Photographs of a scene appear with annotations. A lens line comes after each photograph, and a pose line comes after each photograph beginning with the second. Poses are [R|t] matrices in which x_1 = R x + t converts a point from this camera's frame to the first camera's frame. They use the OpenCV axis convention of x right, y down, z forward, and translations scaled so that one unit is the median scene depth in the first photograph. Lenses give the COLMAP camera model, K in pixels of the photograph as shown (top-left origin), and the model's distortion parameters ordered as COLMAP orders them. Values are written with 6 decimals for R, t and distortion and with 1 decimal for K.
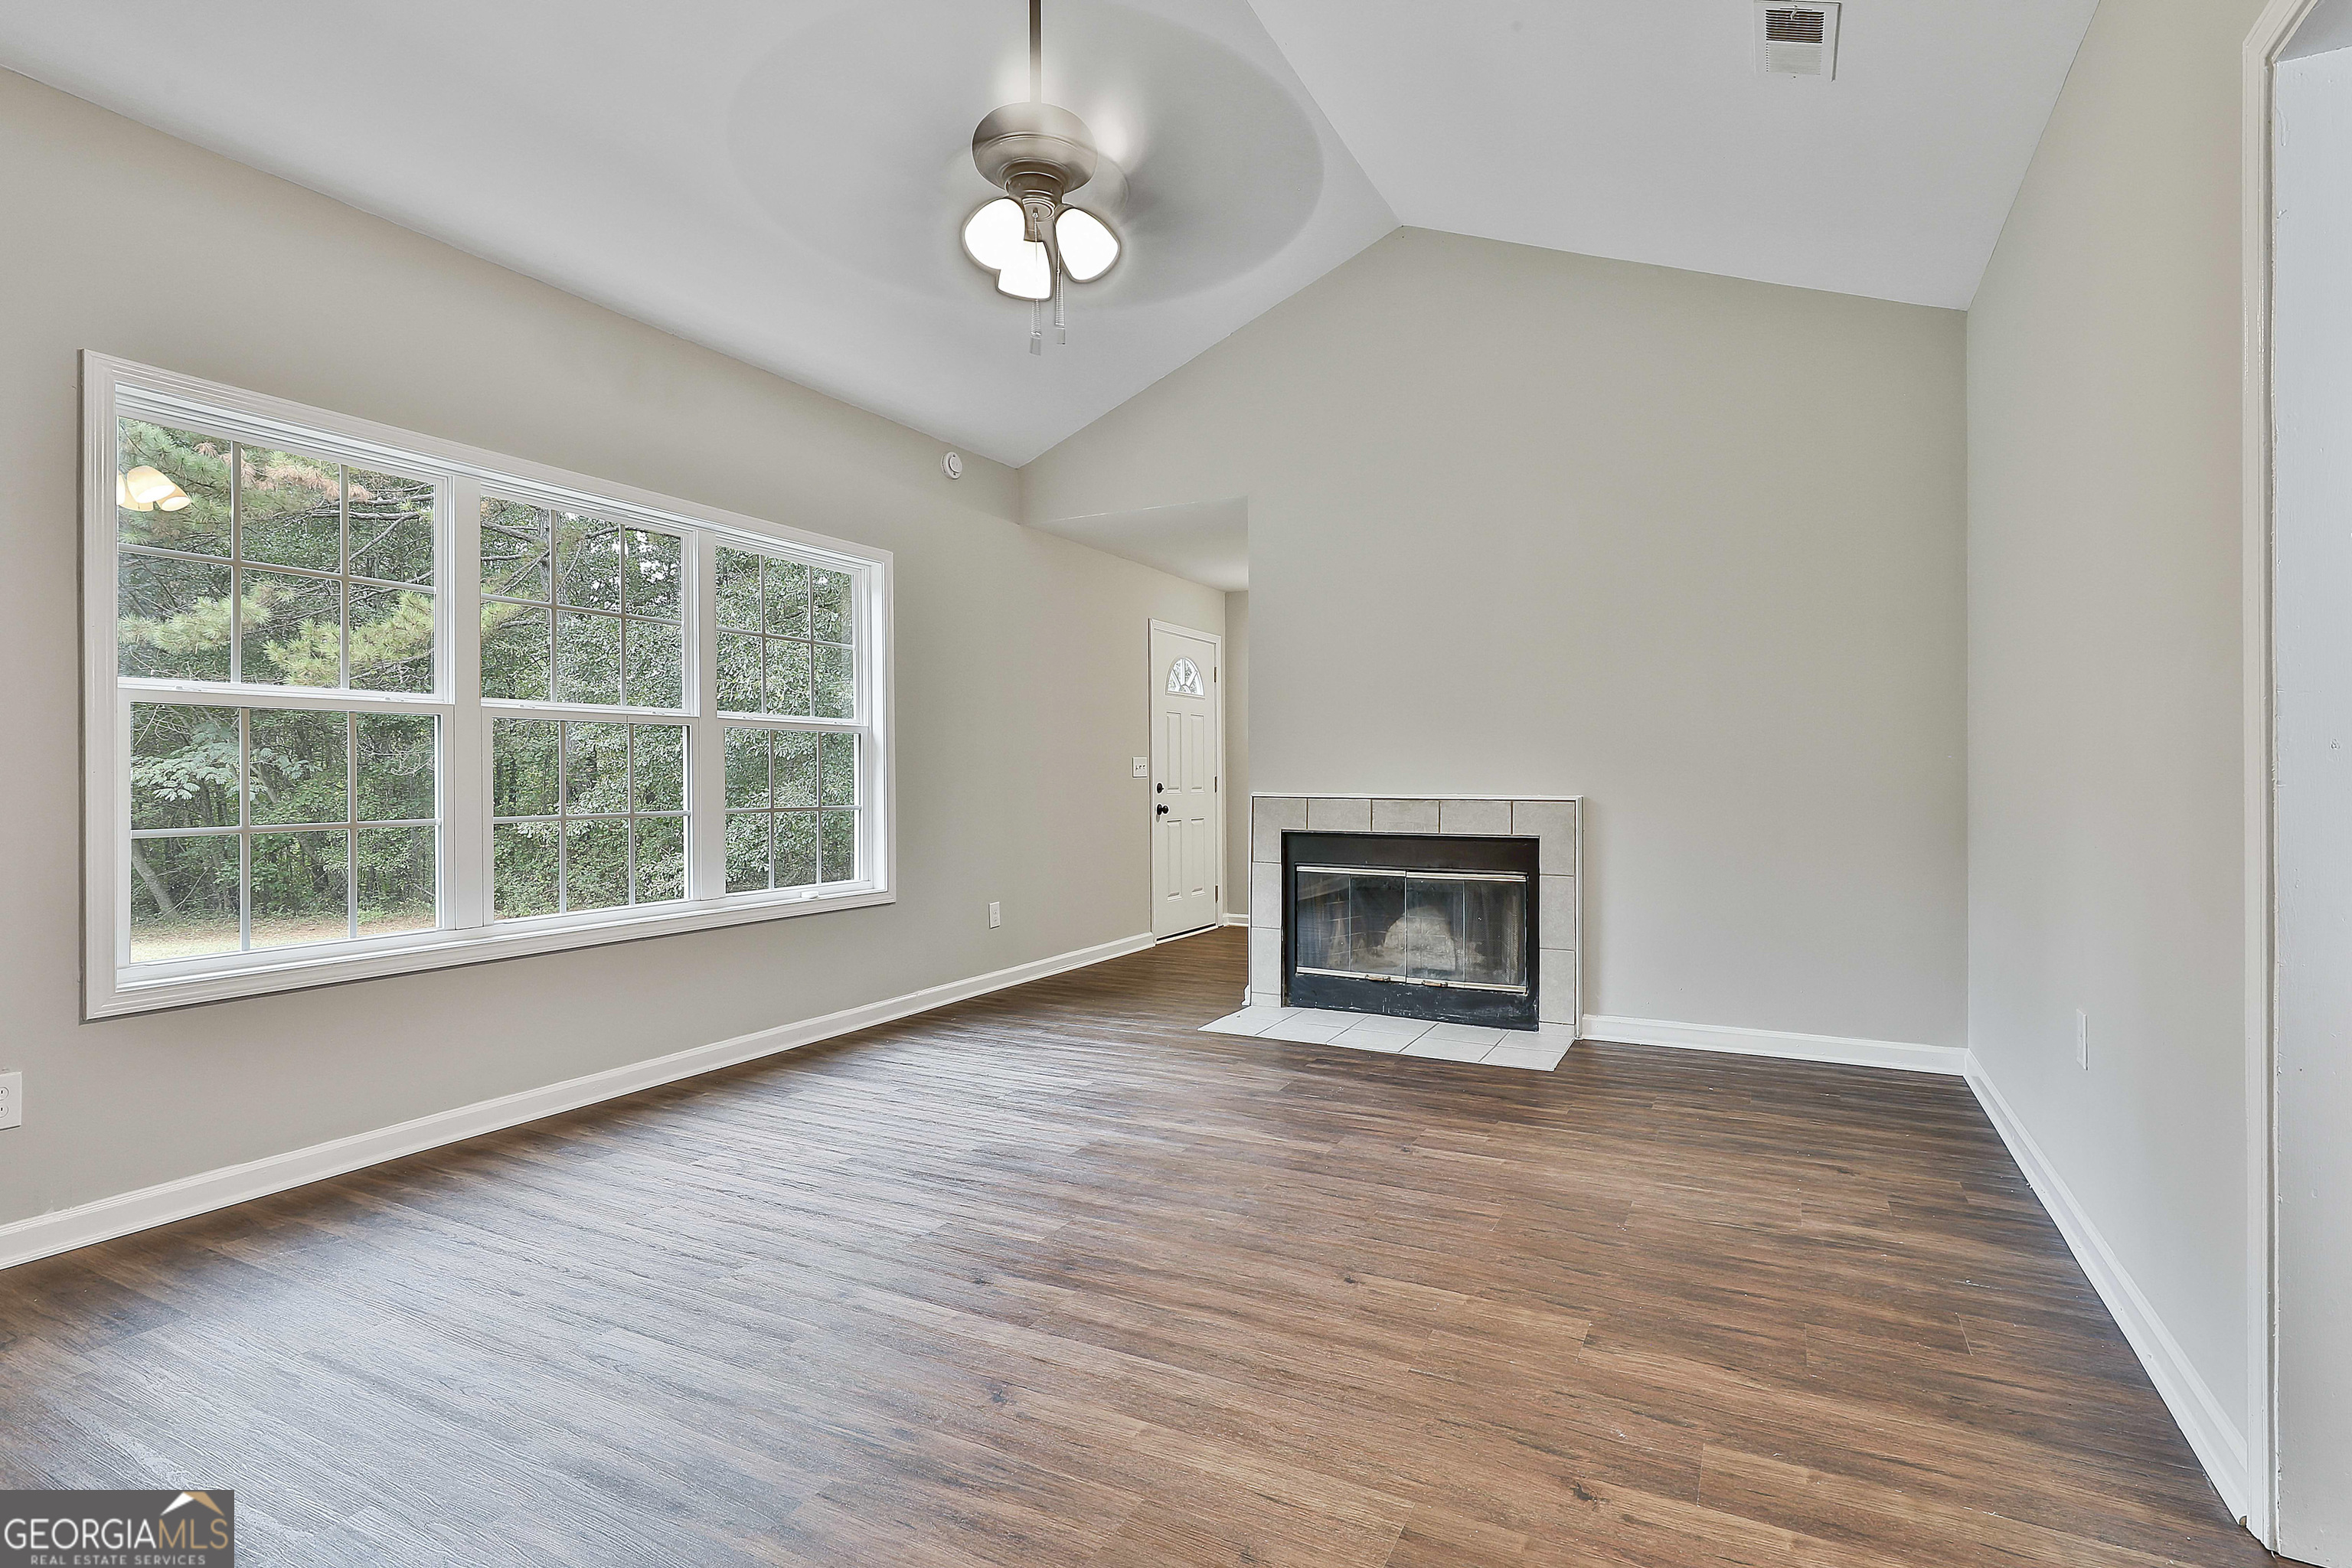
lens RADIAL K [[1128.6, 0, 1176.9], [0, 1128.6, 779.8], [0, 0, 1]] dist [-0.006247, 0.005555]
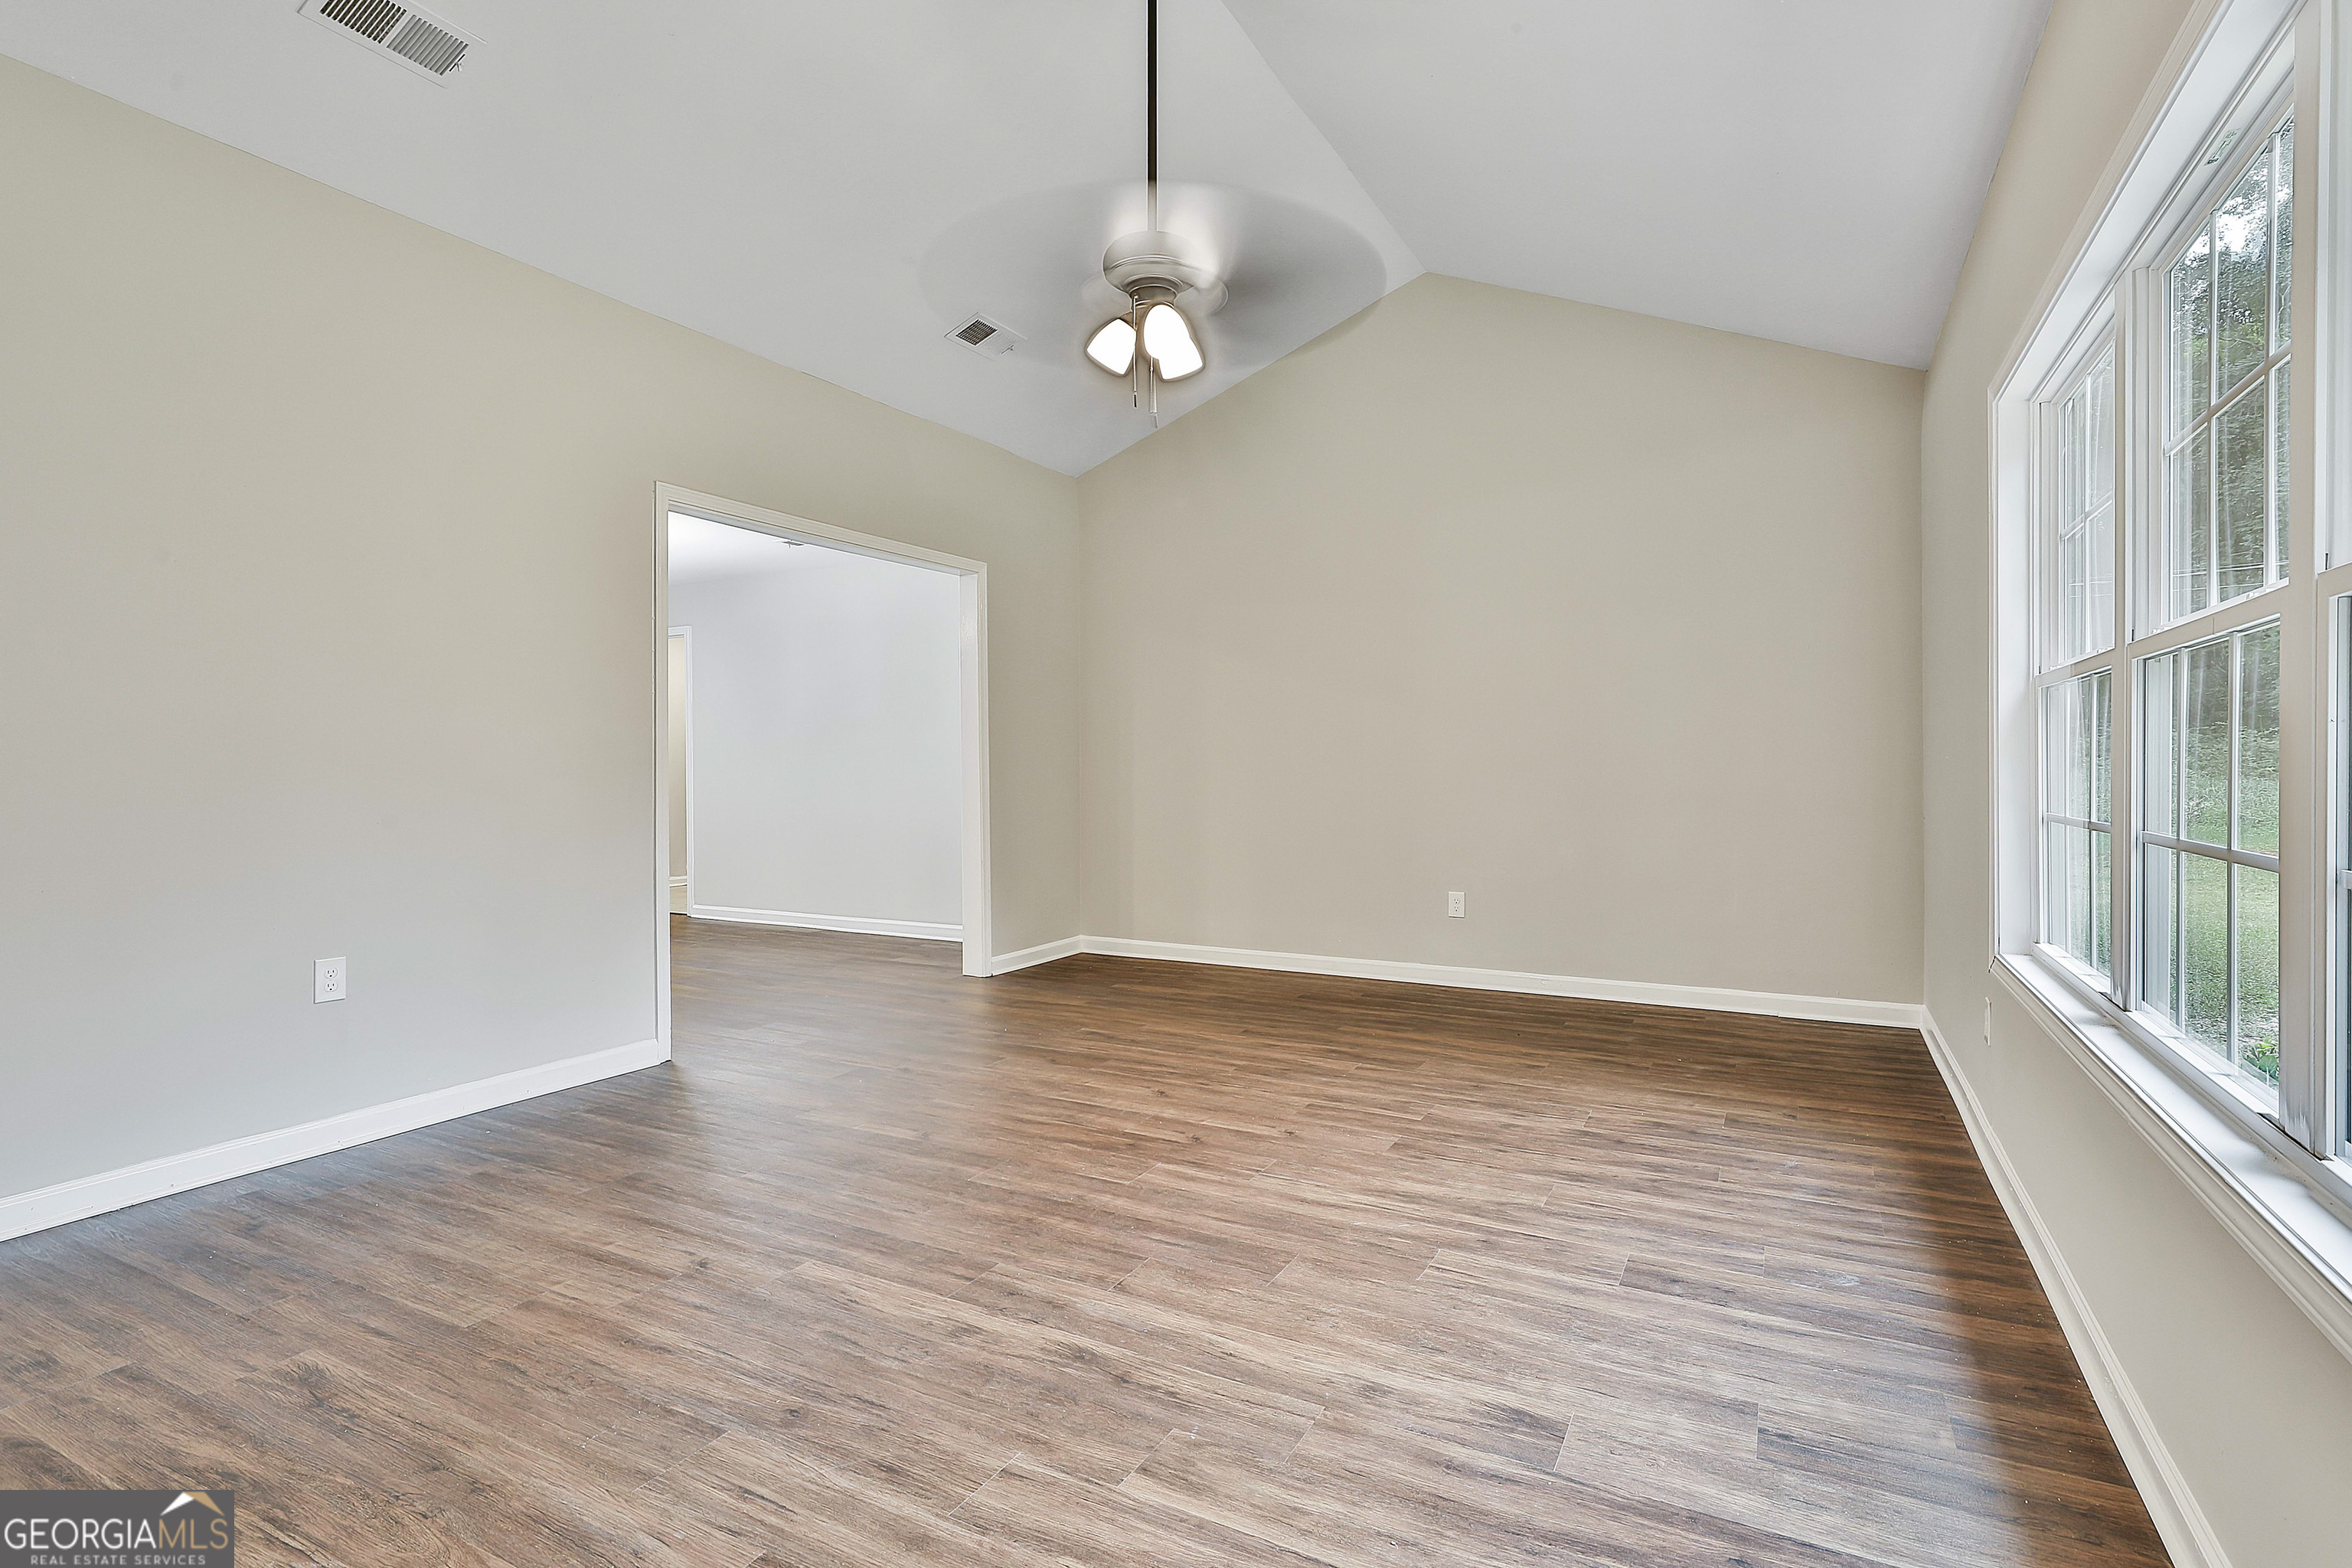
lens RADIAL K [[1128.6, 0, 1178.3], [0, 1128.6, 777.2], [0, 0, 1]] dist [-0.006247, 0.005555]
pose [[-0.999926, 0.008629, 0.008633, -0.151665], [0.008741, 0.999877, 0.013028, -0.006841], [-0.008519, 0.013102, -0.999878, 2.112091]]
